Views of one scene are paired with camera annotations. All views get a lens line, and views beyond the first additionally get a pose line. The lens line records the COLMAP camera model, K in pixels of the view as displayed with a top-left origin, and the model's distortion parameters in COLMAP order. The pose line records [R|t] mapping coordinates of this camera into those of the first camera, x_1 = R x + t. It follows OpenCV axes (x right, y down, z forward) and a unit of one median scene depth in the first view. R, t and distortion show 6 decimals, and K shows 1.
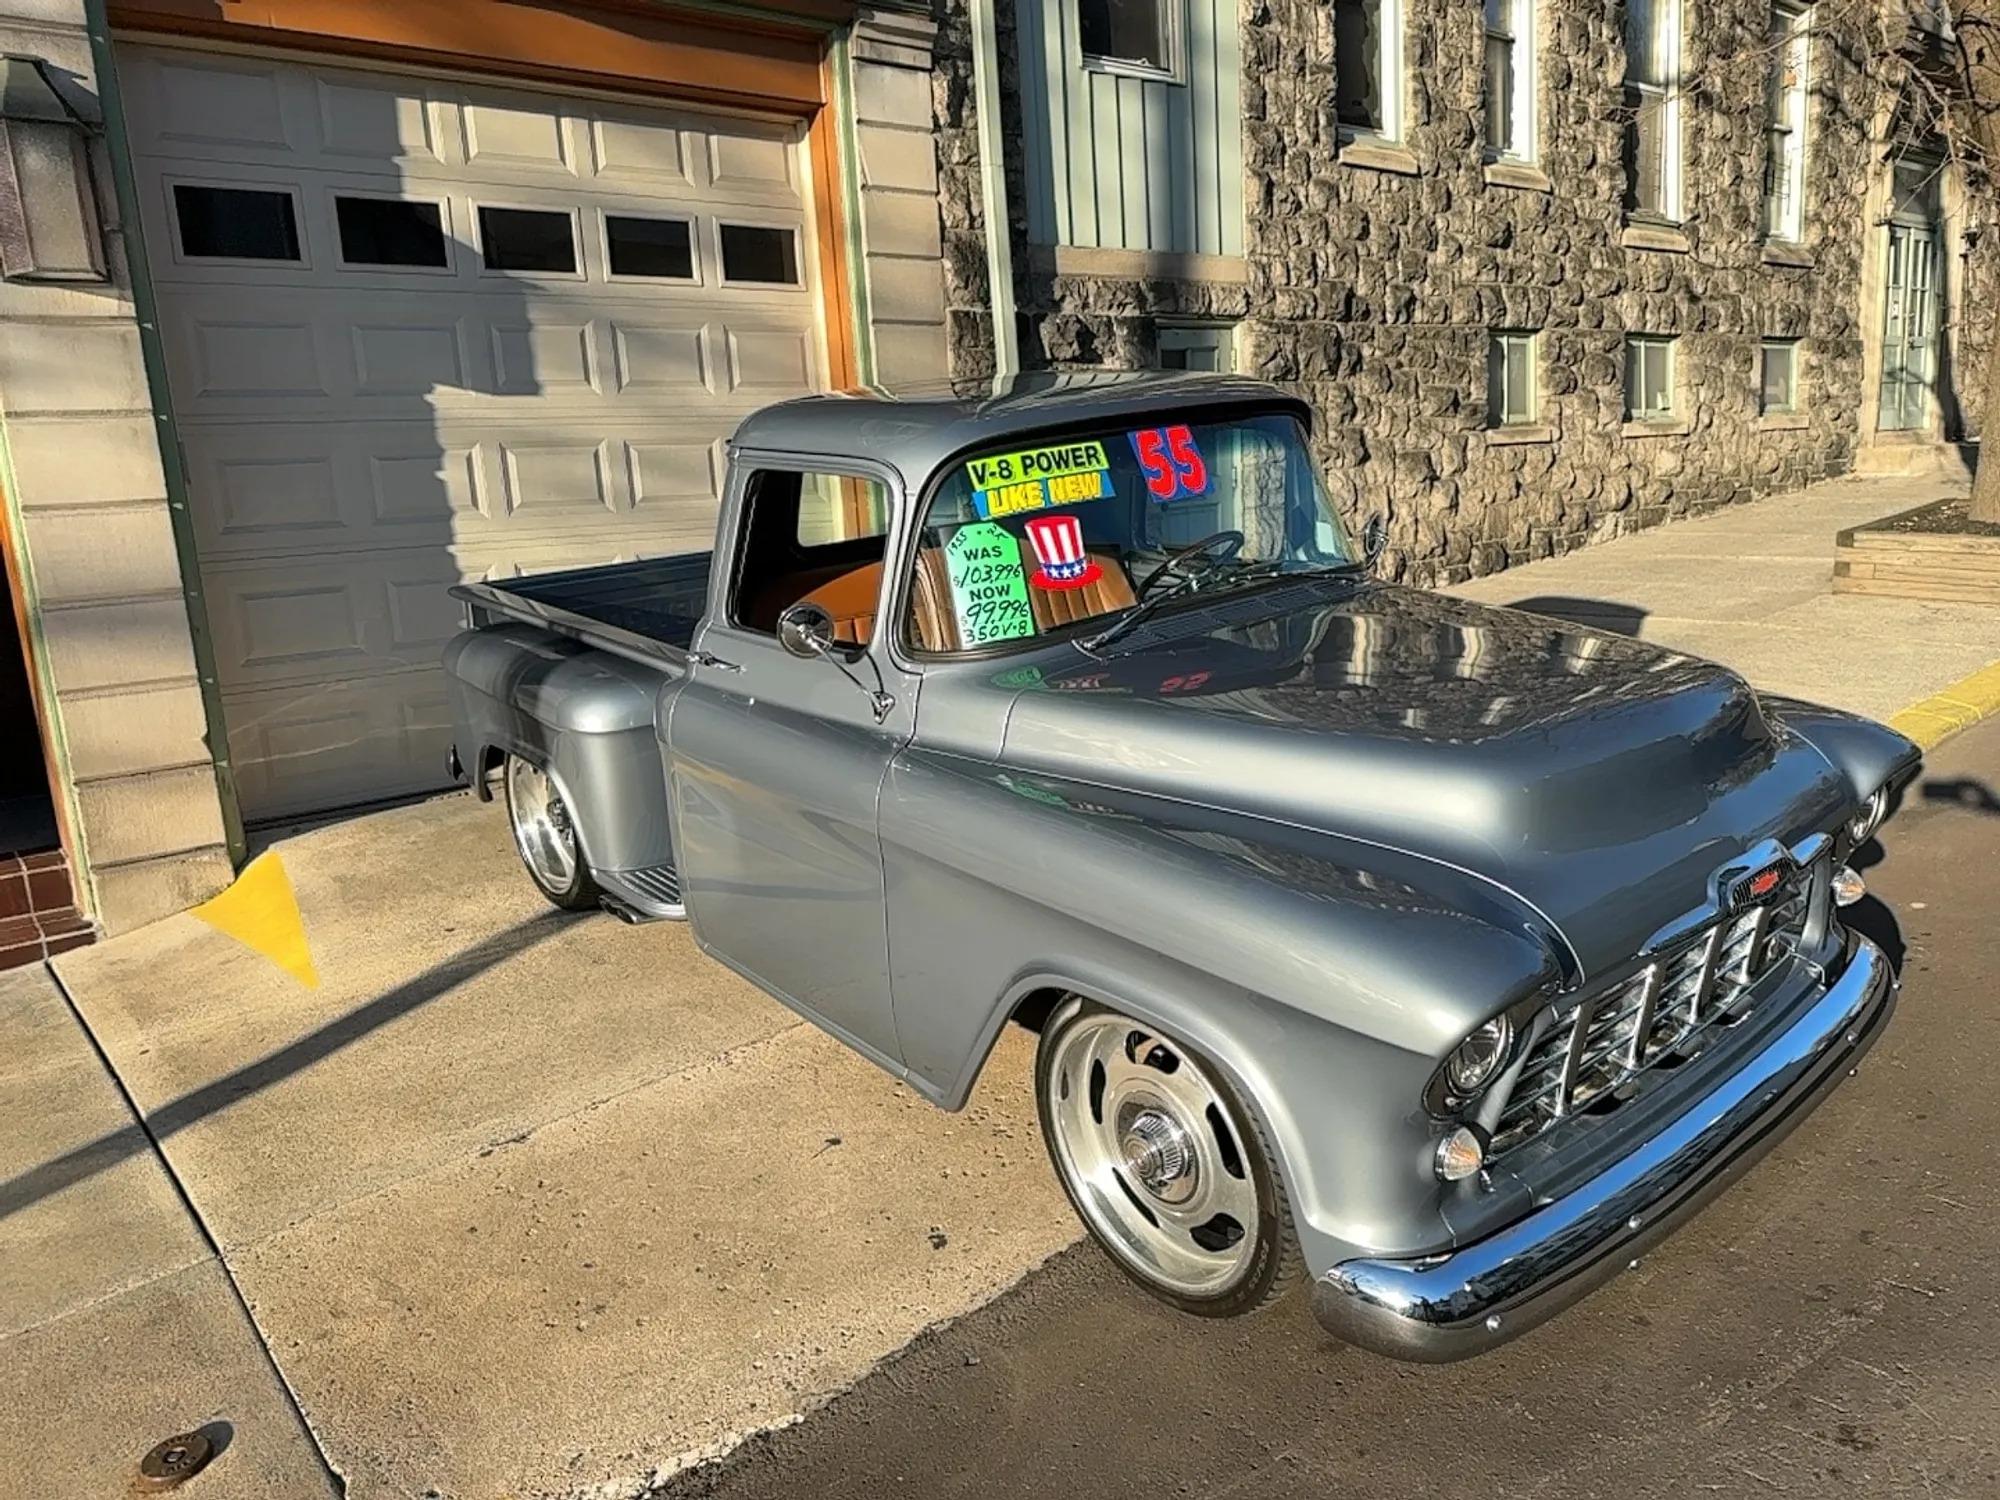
lens RADIAL K [[1414.3, 0, 972.0], [0, 1414.3, 804.1], [0, 0, 1]] dist [0.021204, -0.033050]
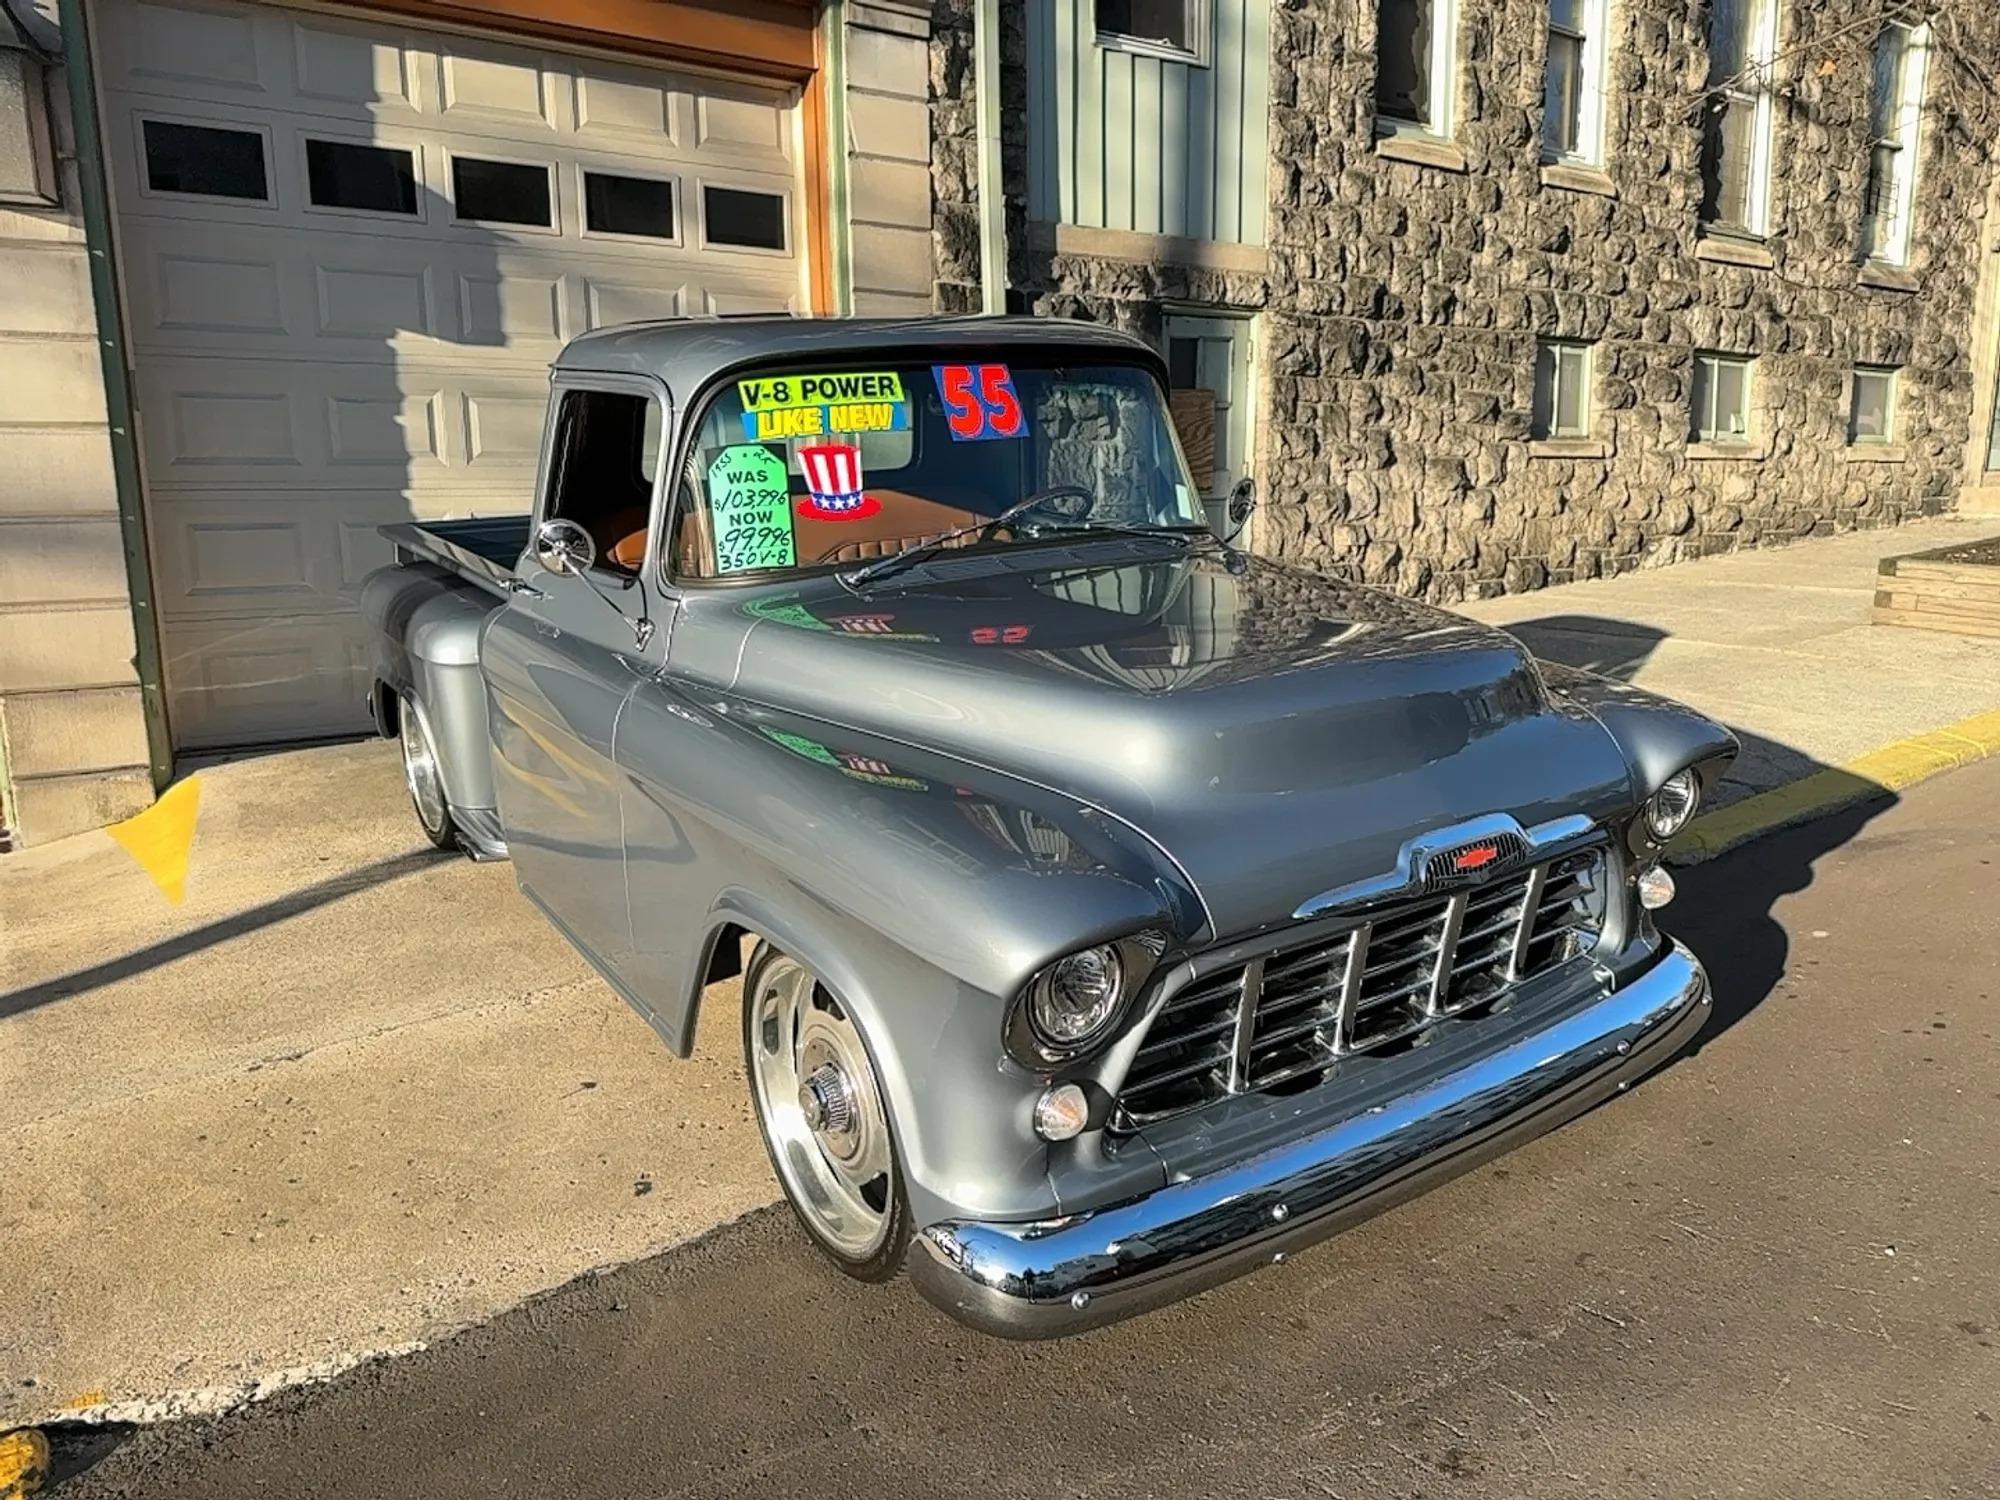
lens RADIAL K [[1414.3, 0, 986.8], [0, 1414.3, 804.1], [0, 0, 1]] dist [0.021204, -0.033050]
pose [[0.994751, 0.065593, -0.078532, 0.139840], [-0.066536, 0.997739, -0.009451, 0.022934], [0.077734, 0.014626, 0.996867, 0.030609]]
